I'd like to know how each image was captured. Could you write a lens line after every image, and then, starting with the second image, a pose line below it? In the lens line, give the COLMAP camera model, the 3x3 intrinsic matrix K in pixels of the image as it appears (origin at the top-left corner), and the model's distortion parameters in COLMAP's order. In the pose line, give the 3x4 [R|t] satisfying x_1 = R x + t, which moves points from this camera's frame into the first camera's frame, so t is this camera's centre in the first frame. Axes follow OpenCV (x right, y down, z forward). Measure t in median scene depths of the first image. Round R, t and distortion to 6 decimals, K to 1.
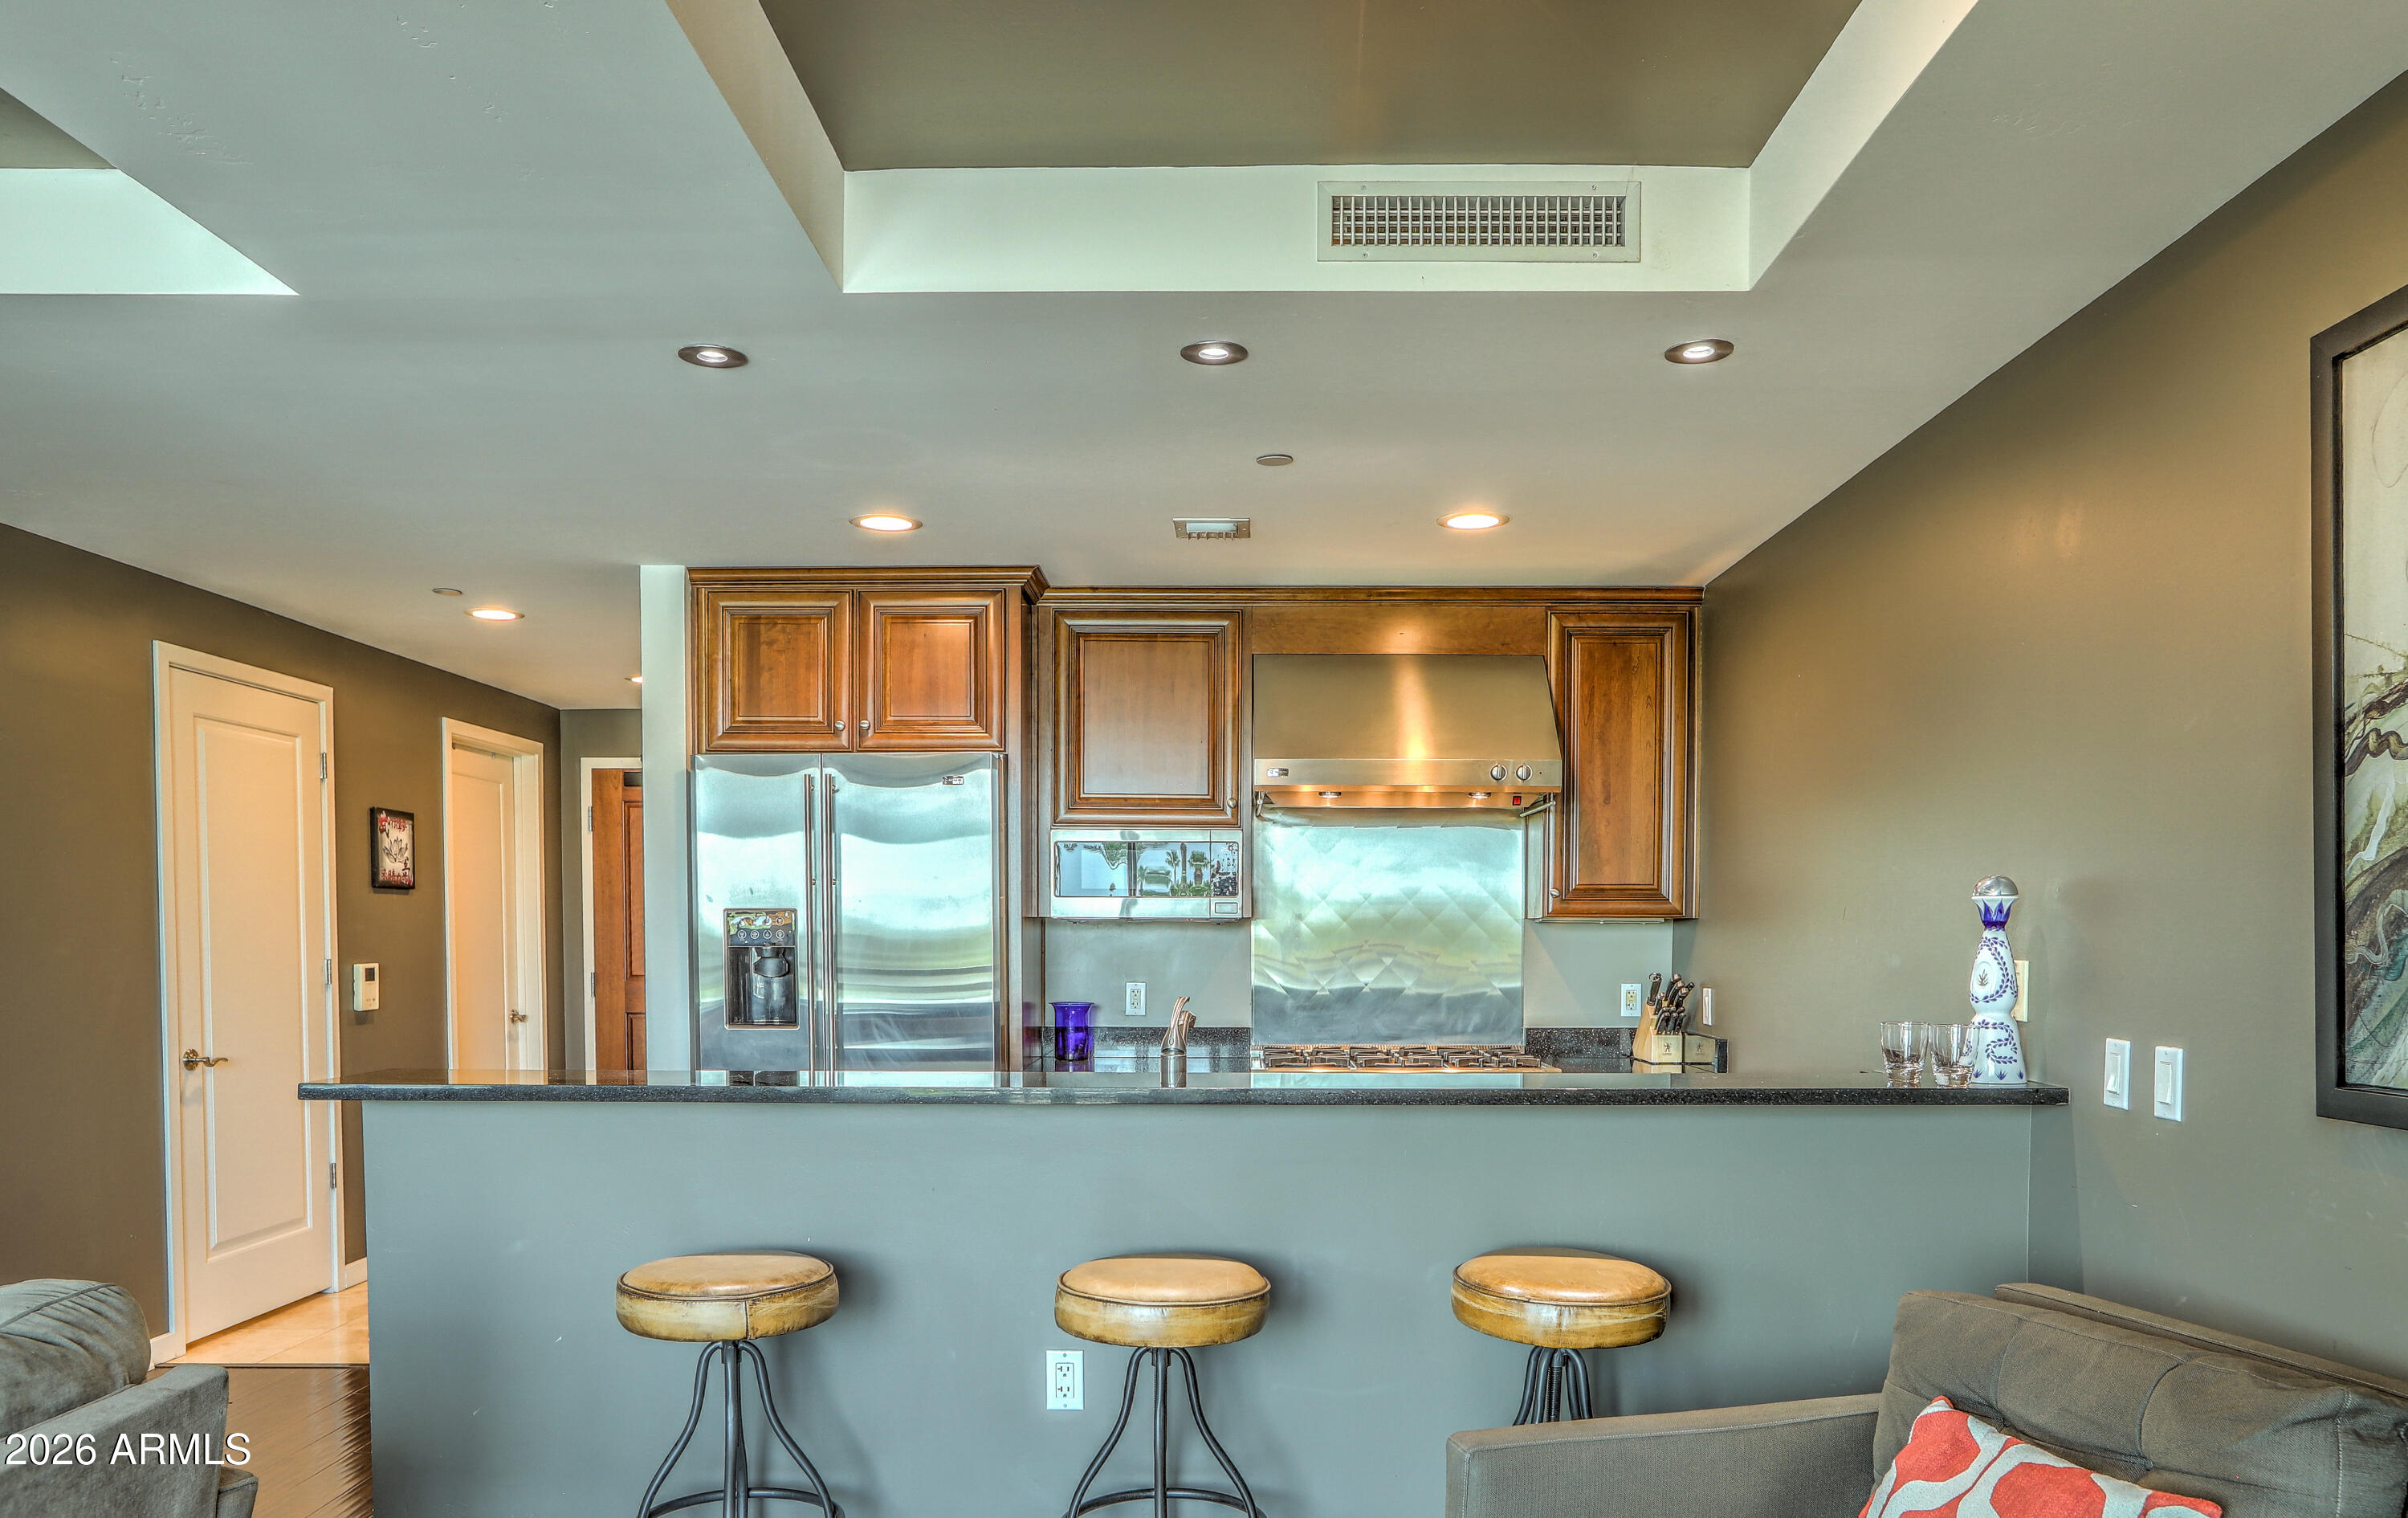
lens RADIAL K [[1698.8, 0, 1182.9], [0, 1698.8, 1036.3], [0, 0, 1]] dist [-0.008422, 0.002995]
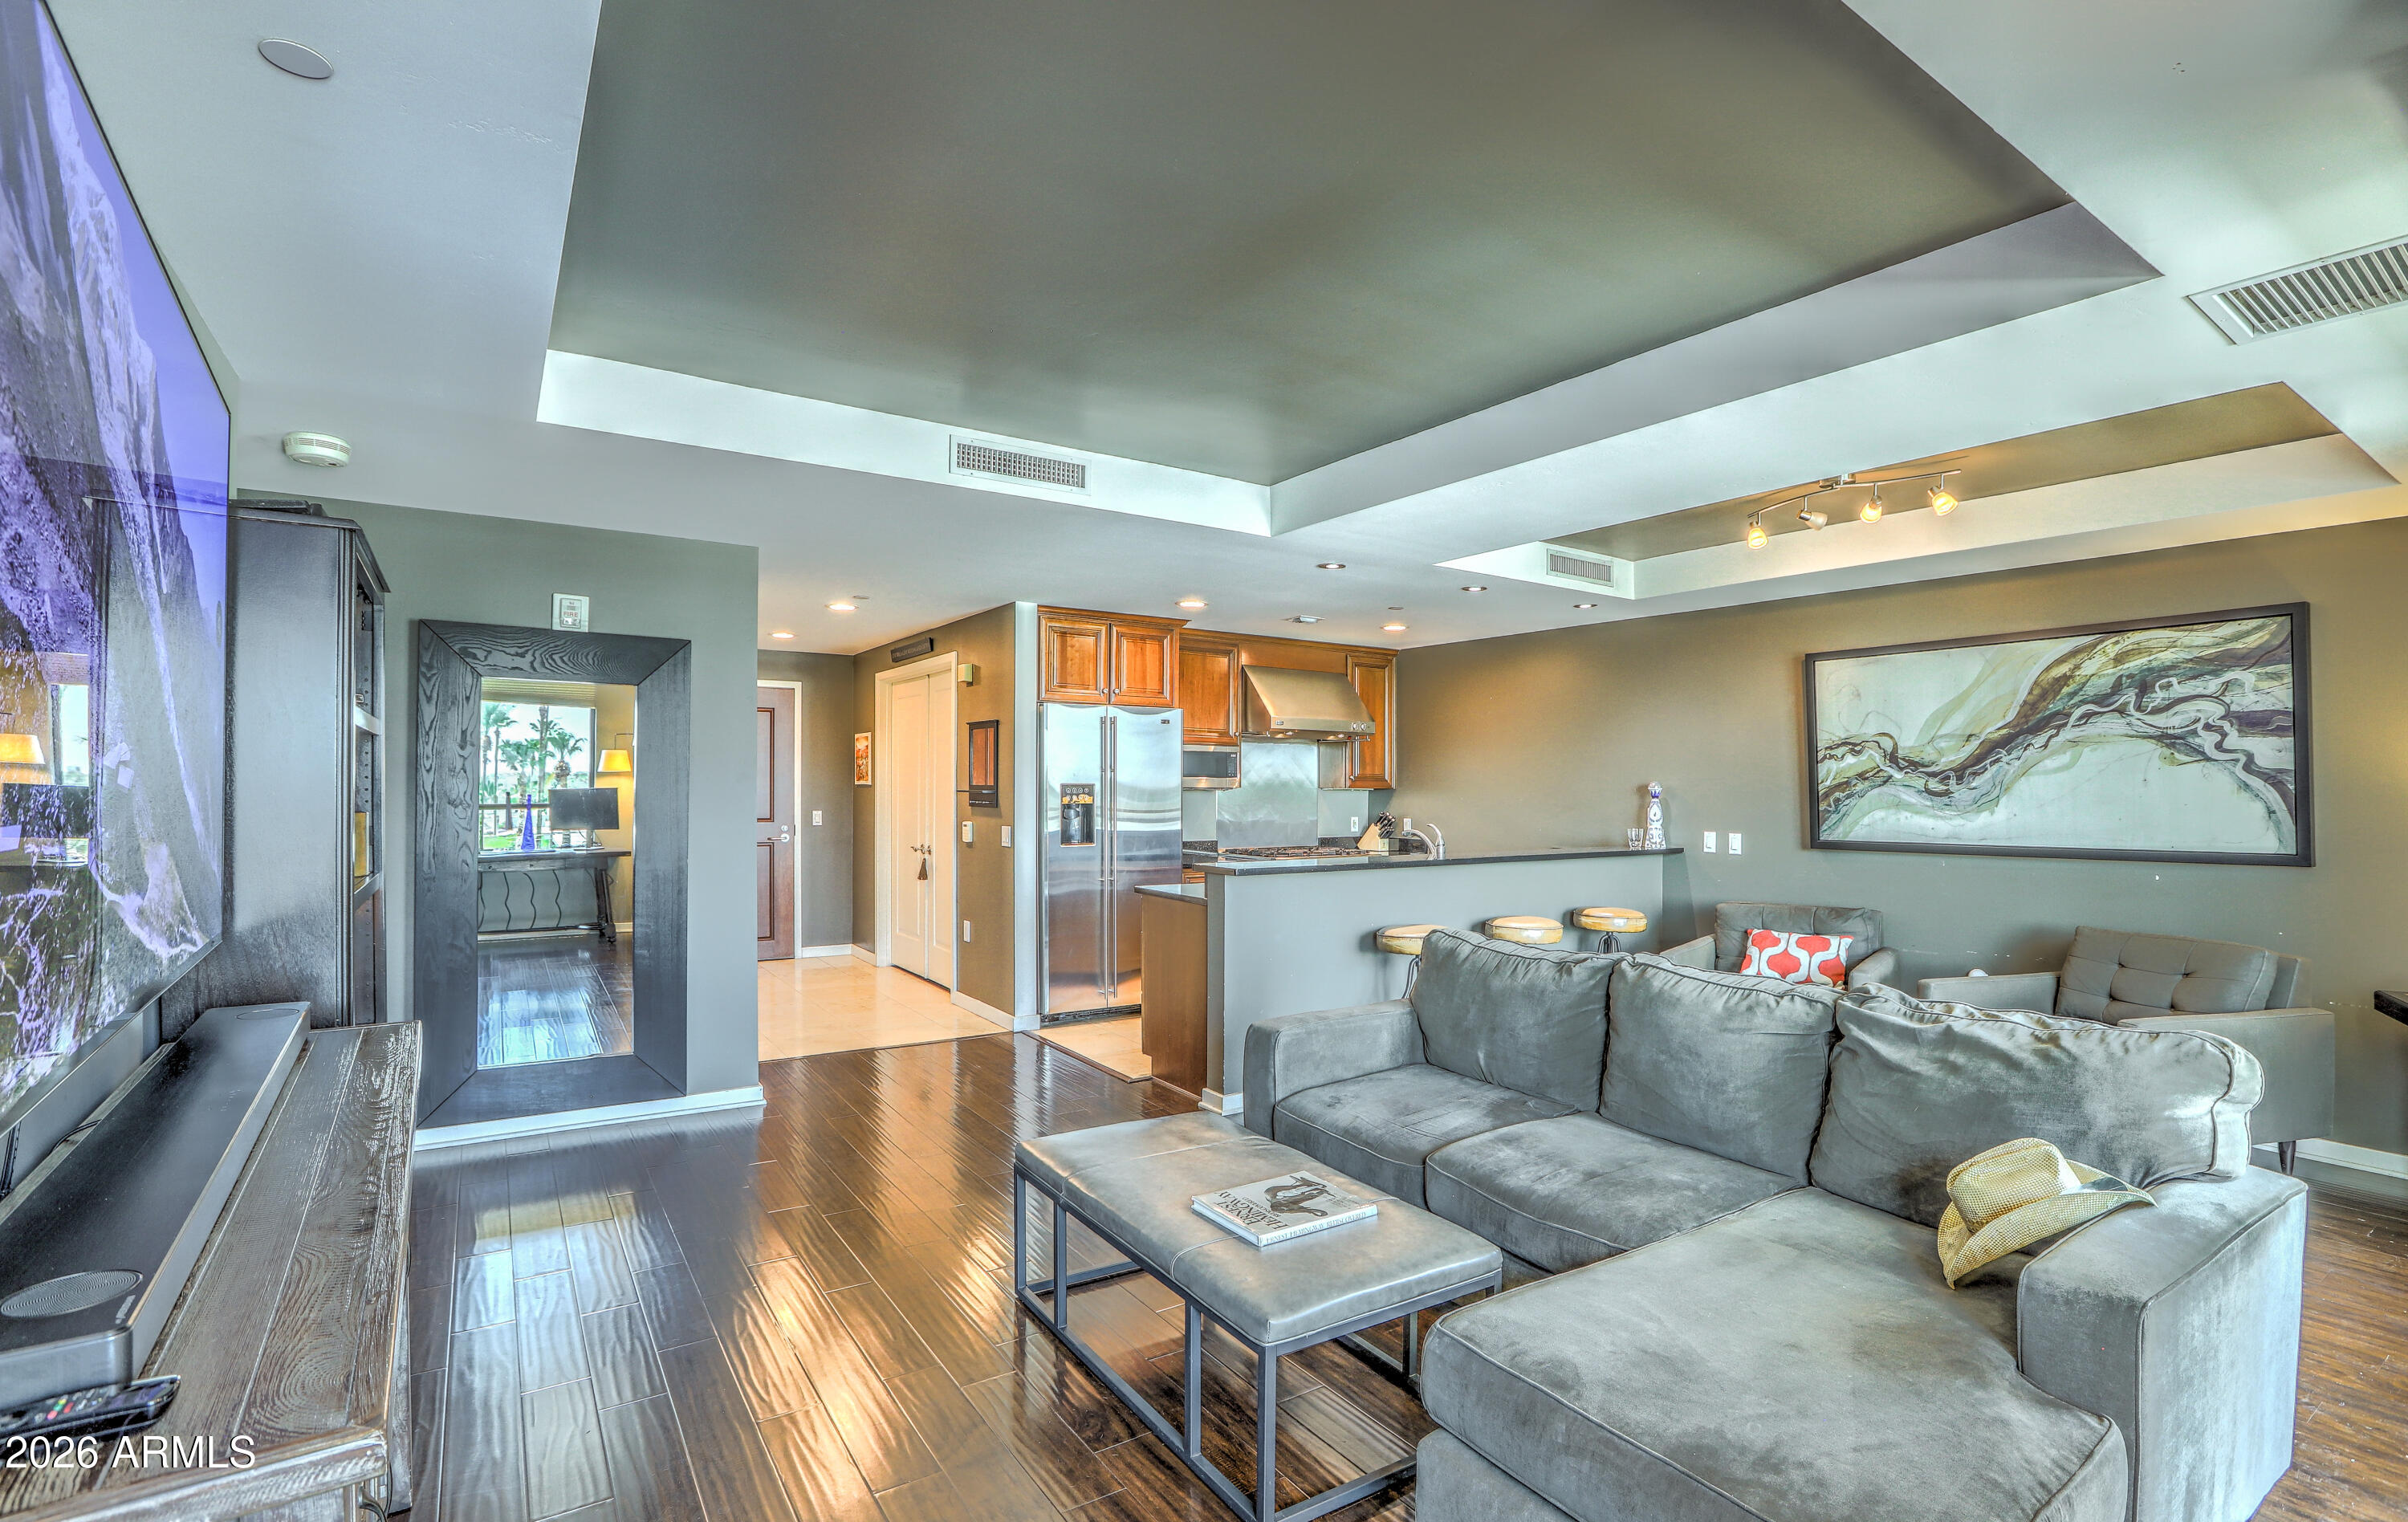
lens RADIAL K [[1121.2, 0, 1209.1], [0, 1121.2, 815.5], [0, 0, 1]] dist [-0.045602, 0.014323]
pose [[0.816518, -0.012458, 0.577186, -0.856278], [0.030019, 0.999331, -0.020897, -0.008507], [-0.576539, 0.034389, 0.816345, -0.131081]]
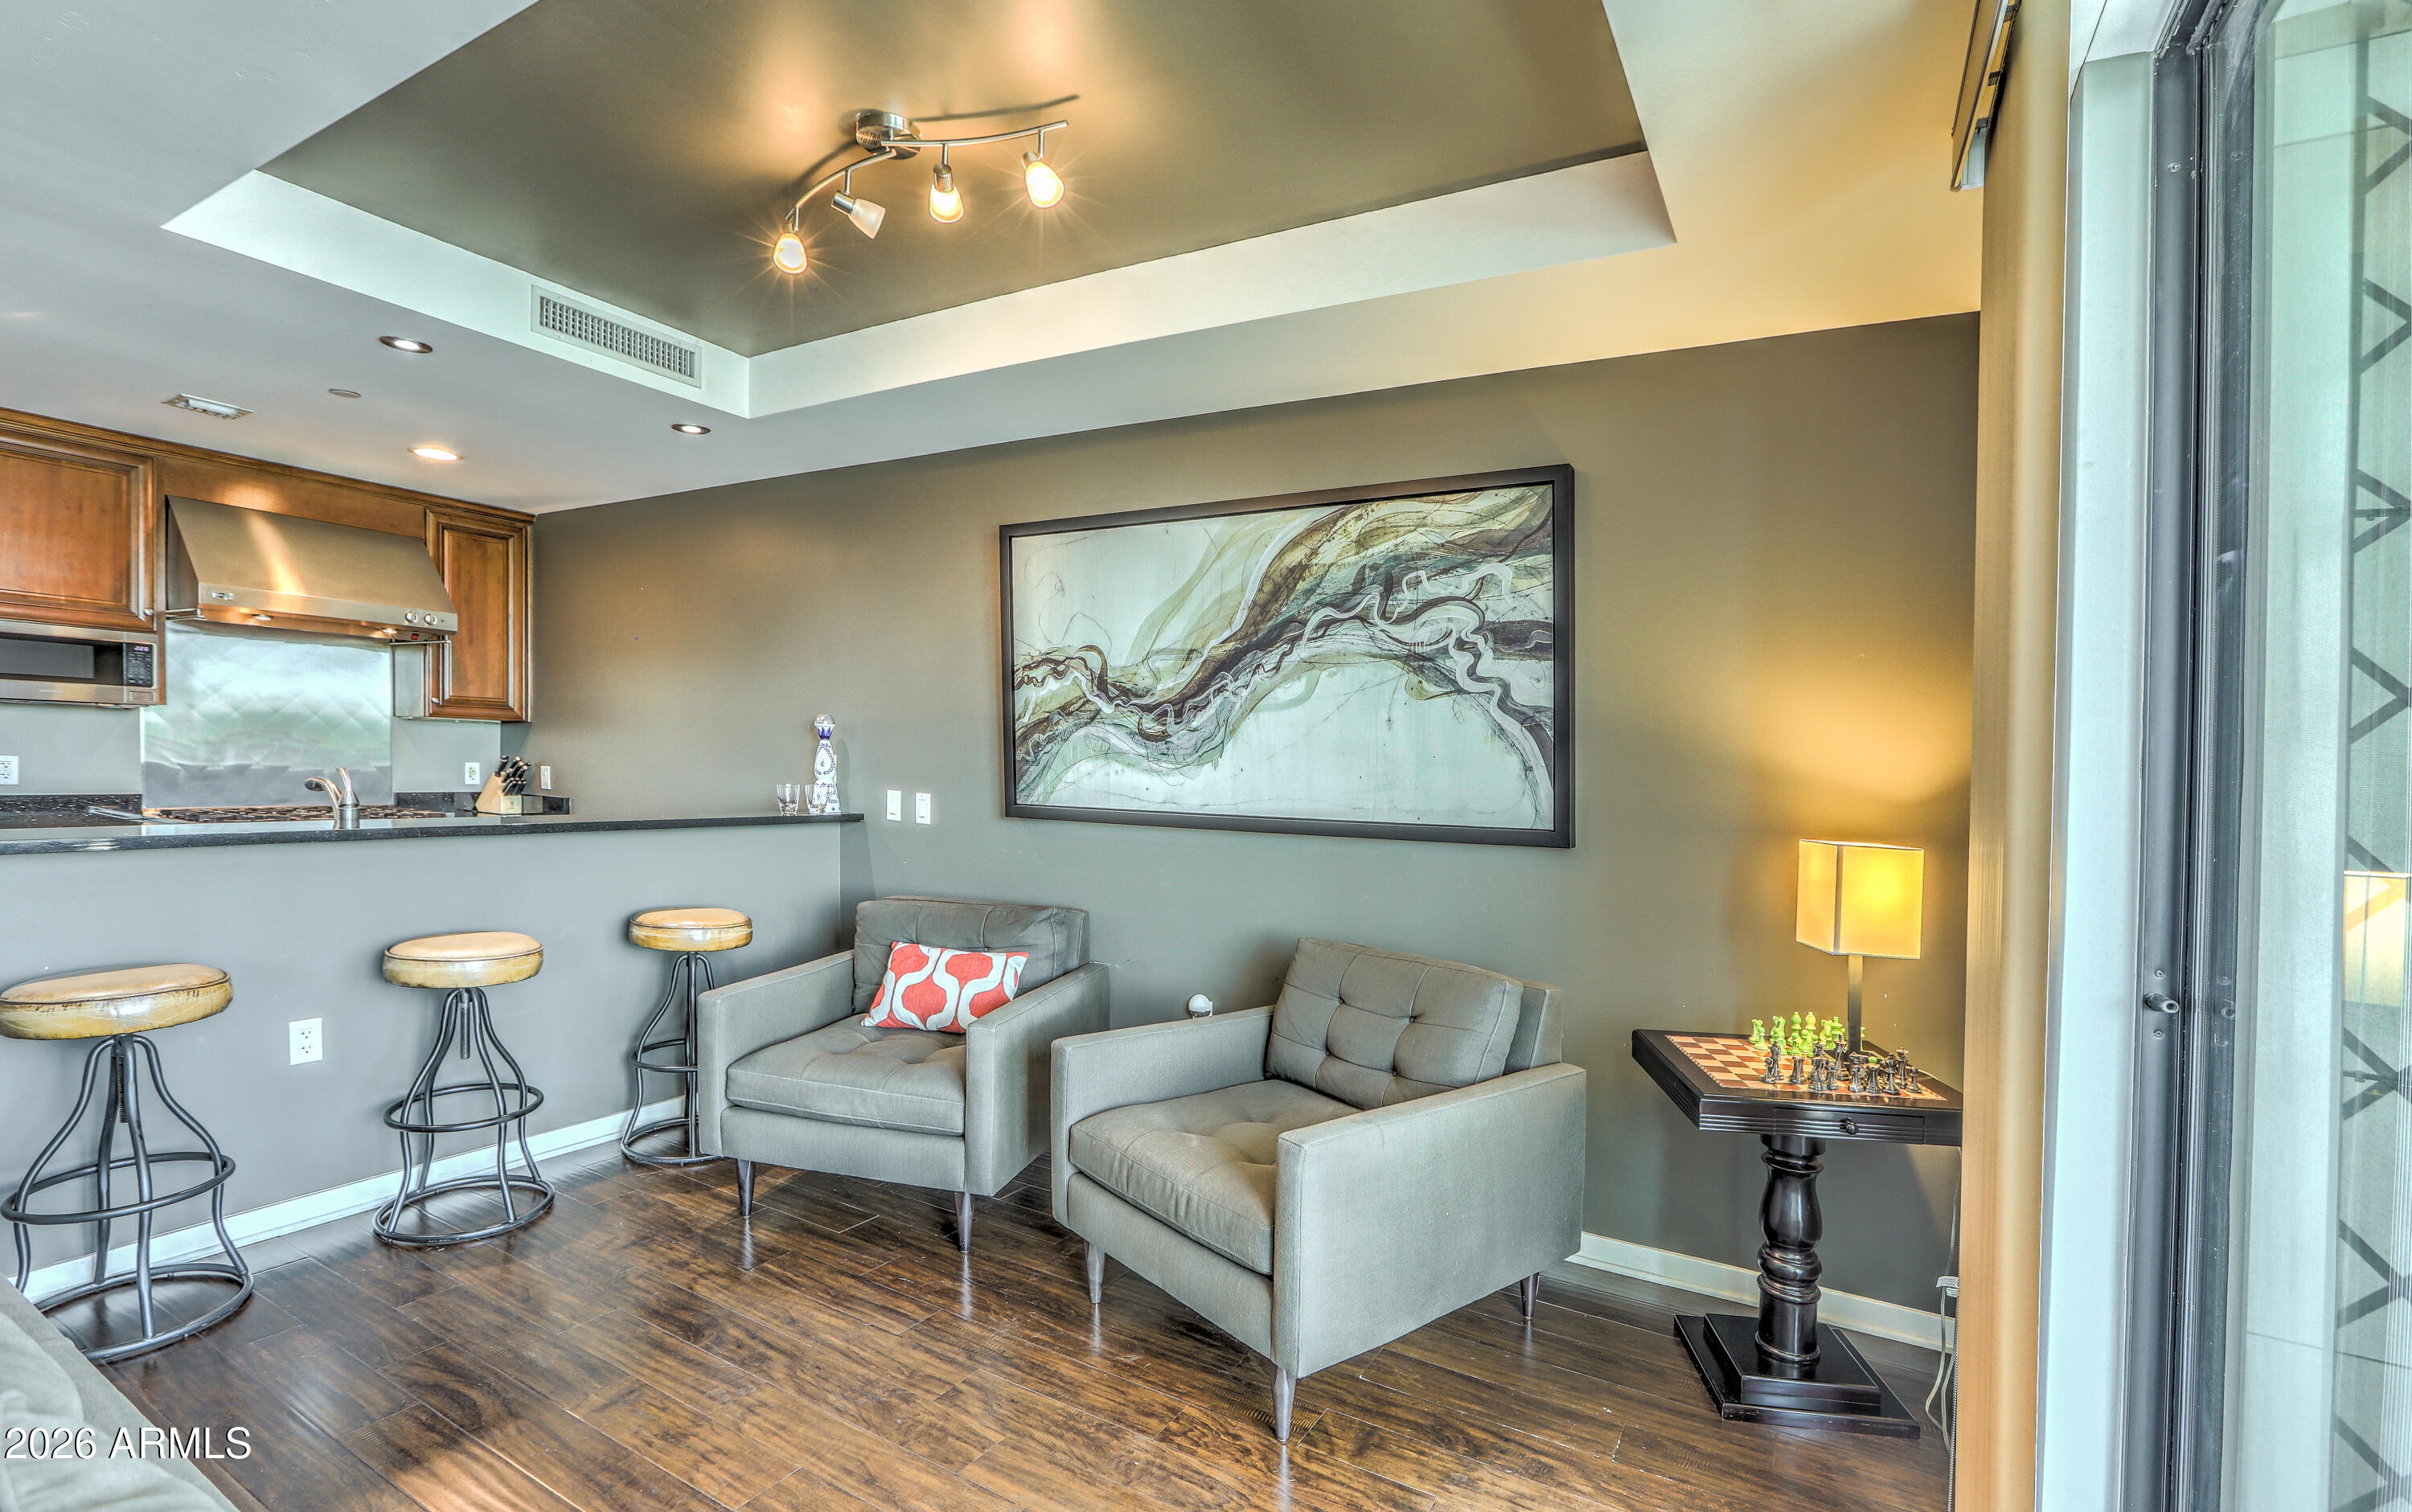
lens RADIAL K [[1122.9, 0, 1227.9], [0, 1122.9, 778.3], [0, 0, 1]] dist [-0.045602, 0.014323]
pose [[0.477810, 0.000462, 0.878463, -0.308903], [0.016931, 0.999809, -0.009735, 0.003919], [-0.878300, 0.019525, 0.477711, -0.064235]]
